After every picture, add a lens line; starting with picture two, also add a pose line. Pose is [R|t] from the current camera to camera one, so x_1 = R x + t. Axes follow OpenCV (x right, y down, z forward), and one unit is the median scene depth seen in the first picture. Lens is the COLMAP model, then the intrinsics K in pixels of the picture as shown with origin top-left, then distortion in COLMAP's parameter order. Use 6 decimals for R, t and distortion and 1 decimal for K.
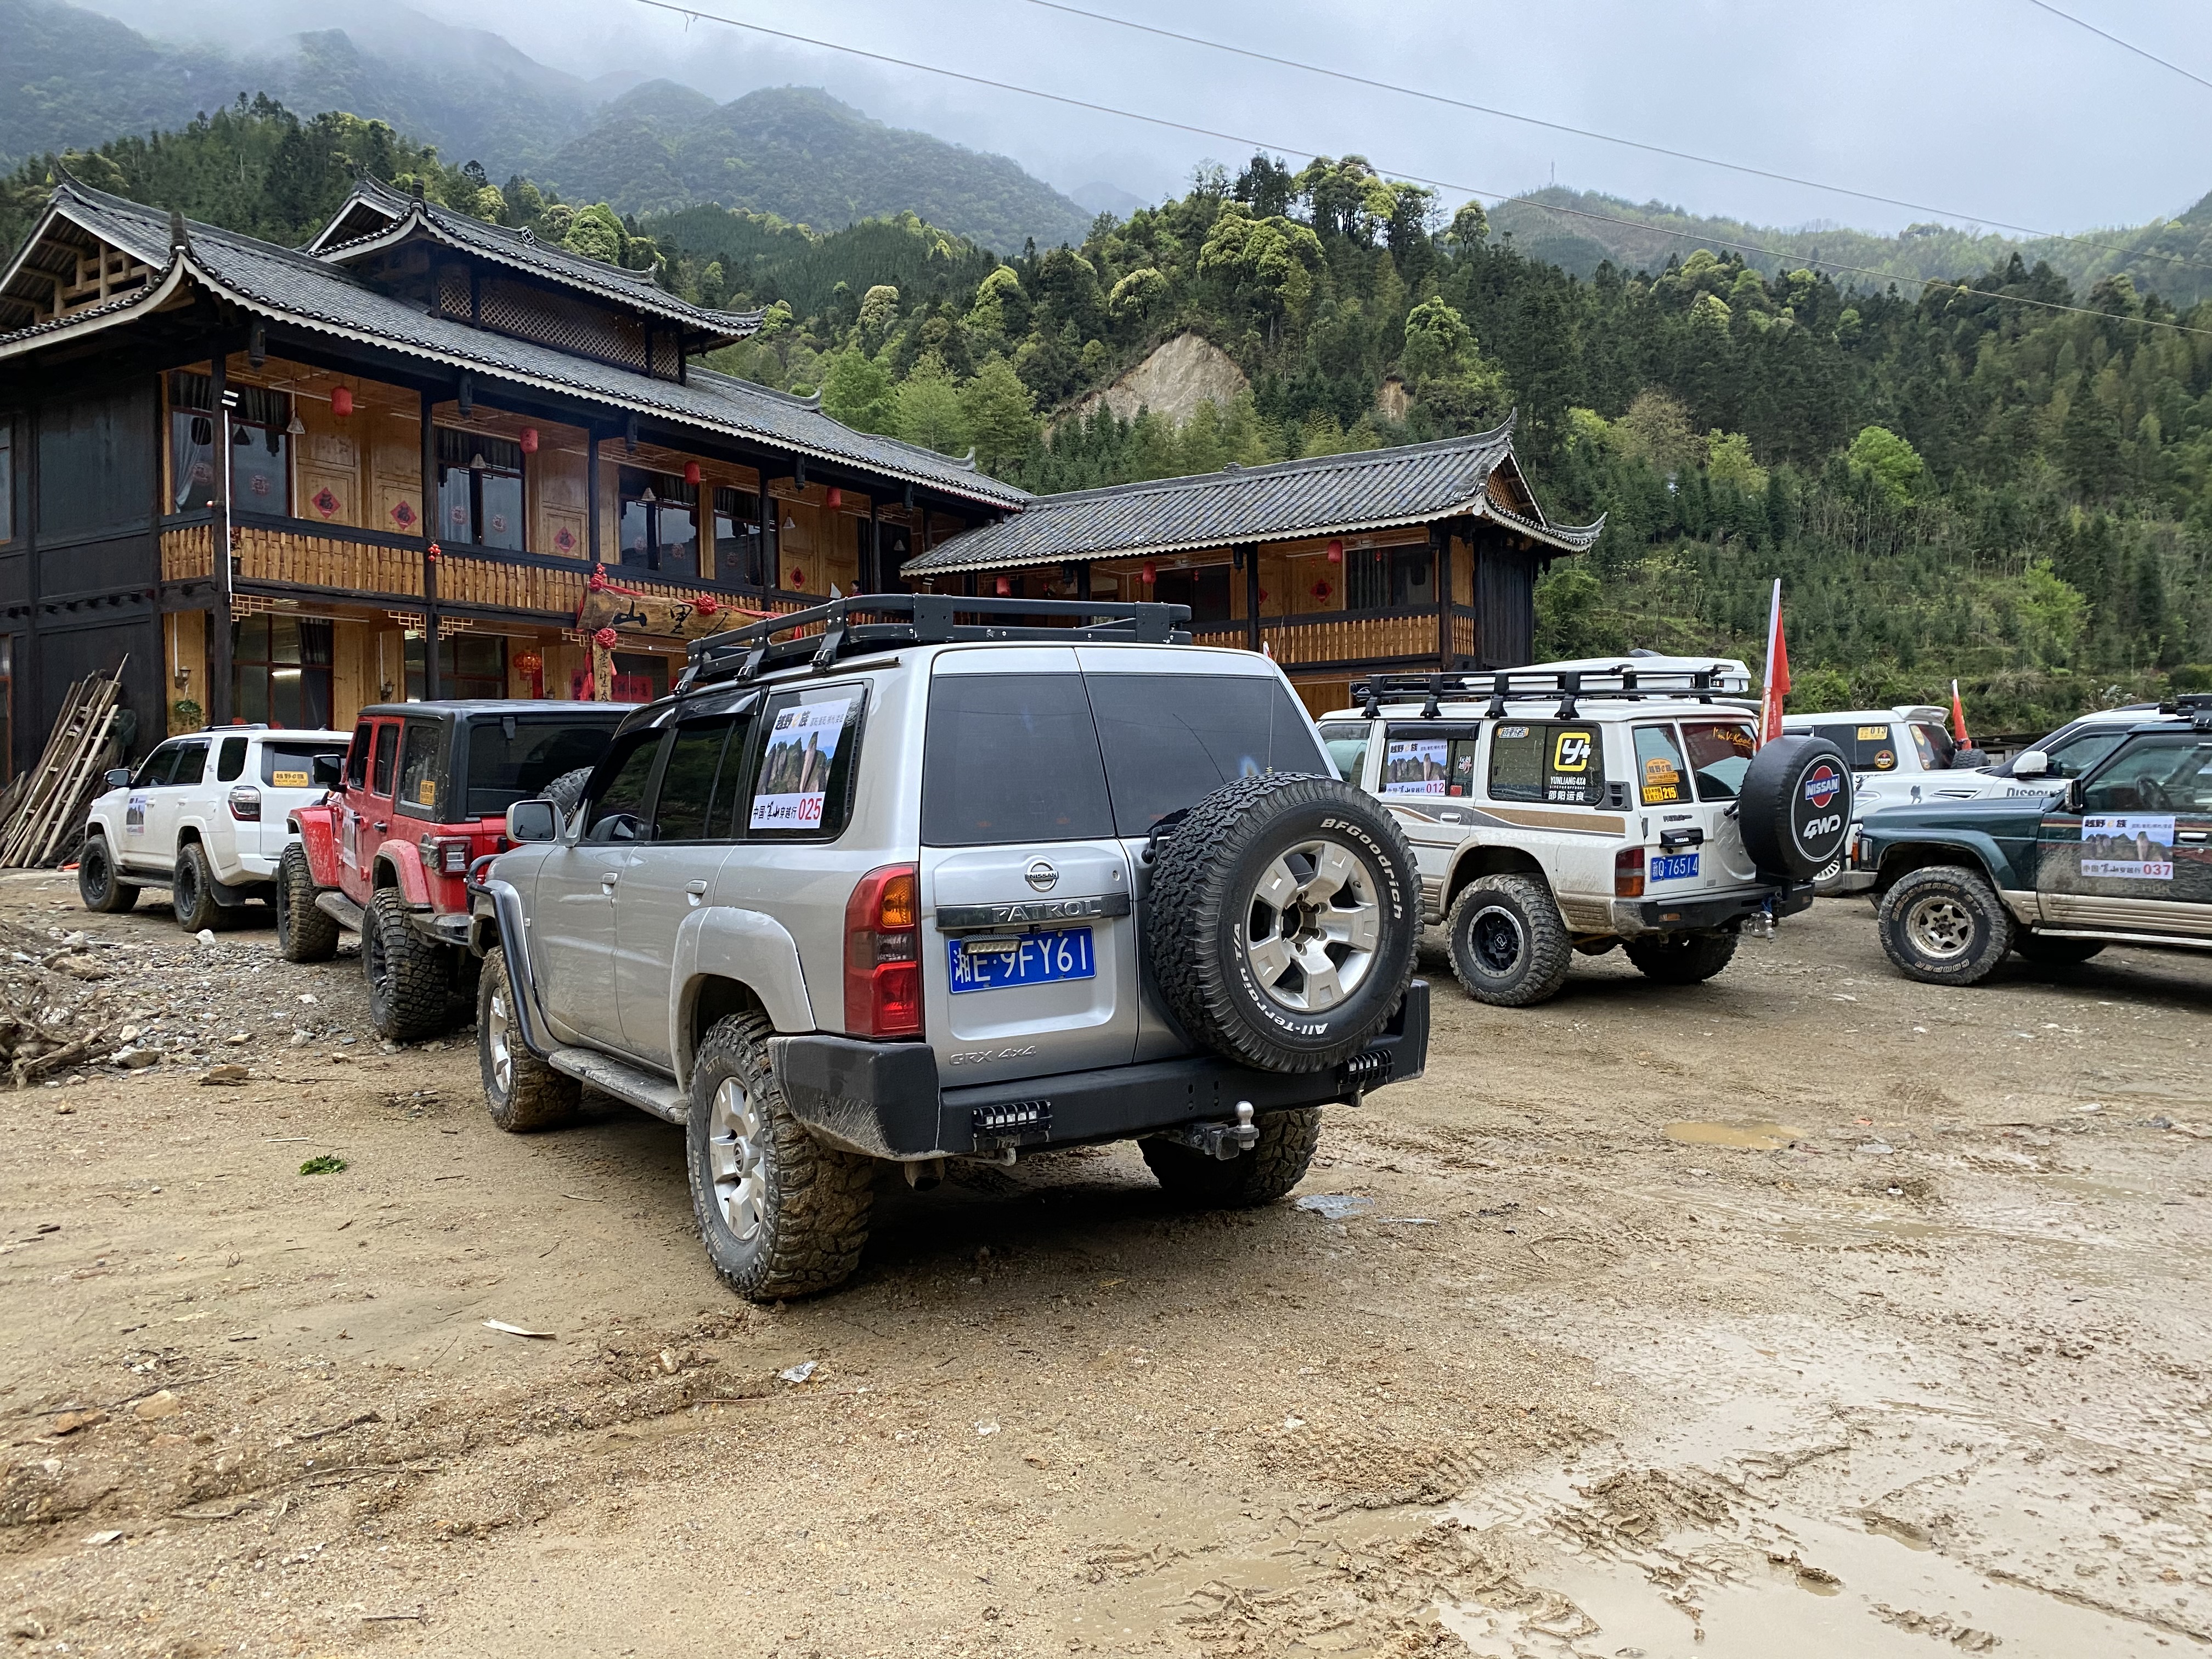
lens RADIAL K [[1687.2, 0, 1132.1], [0, 1687.2, 815.5], [0, 0, 1]] dist [0.121870, -0.362755]
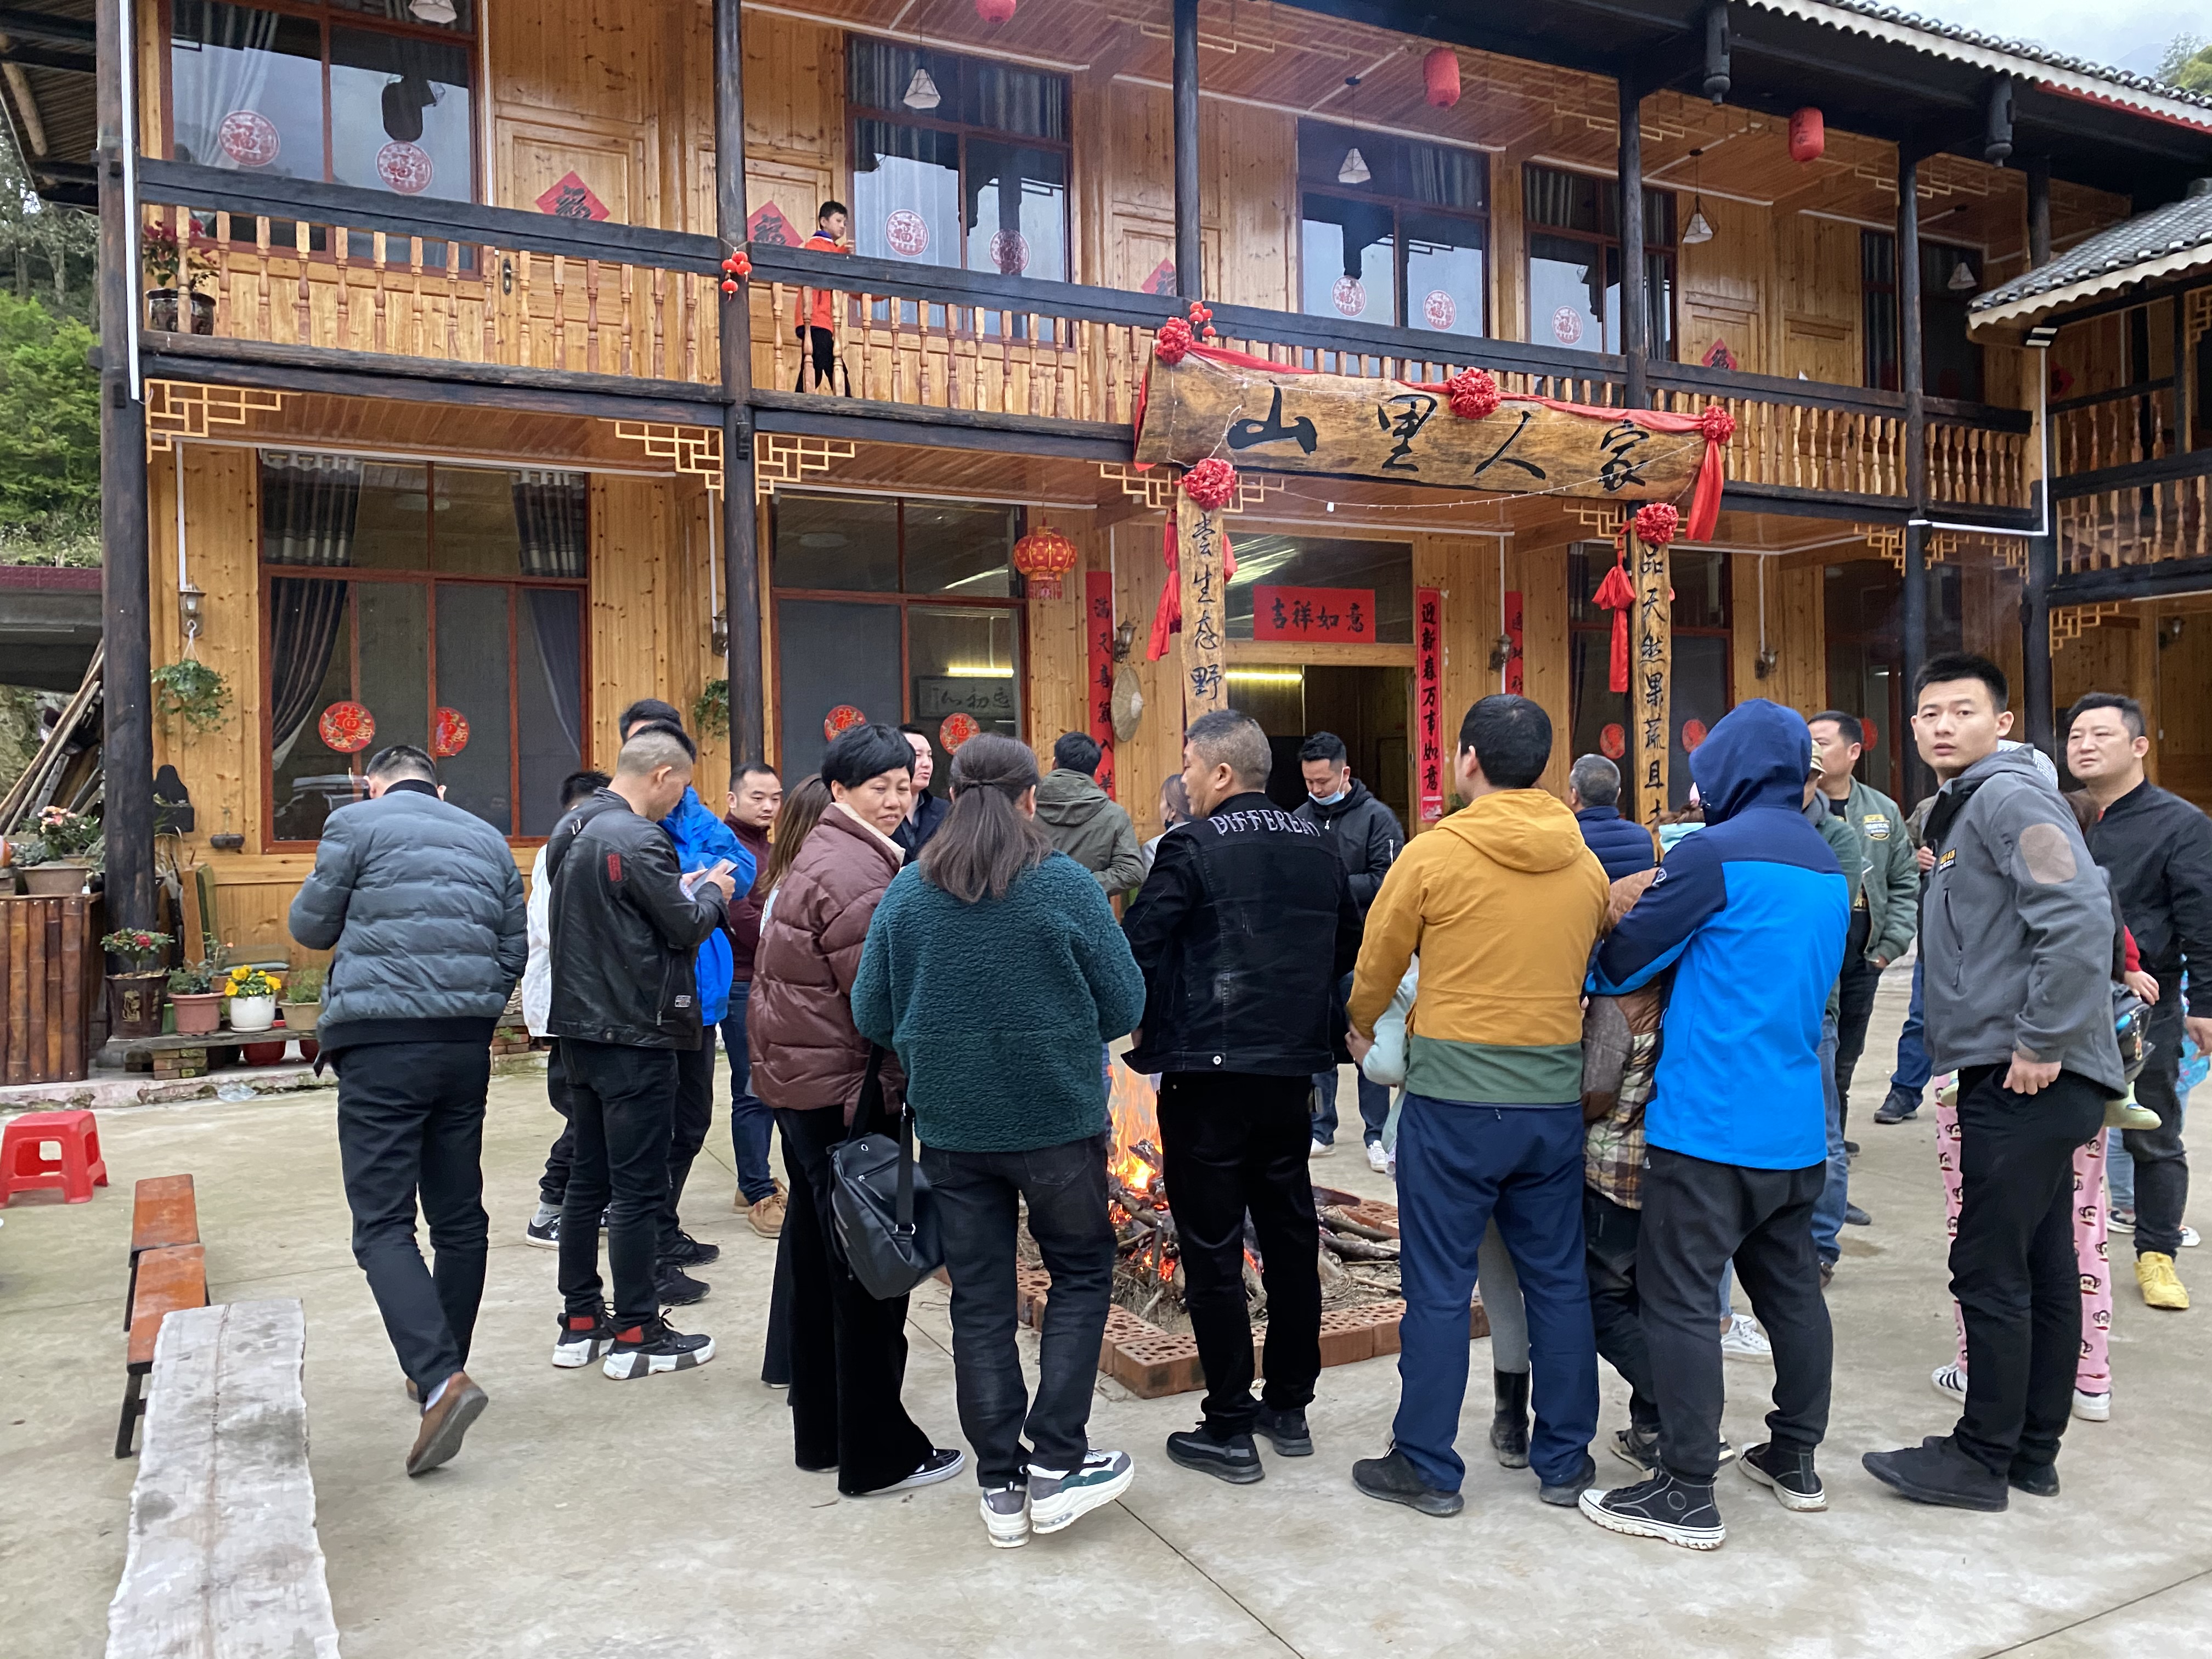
lens RADIAL K [[1689.3, 0, 1110.0], [0, 1689.3, 836.9], [0, 0, 1]] dist [0.003634, 0.004713]
pose [[0.845961, 0.003361, -0.533234, -0.020097], [0.006638, 0.999836, 0.016833, -0.004718], [0.533203, -0.017780, 0.845801, 0.113522]]
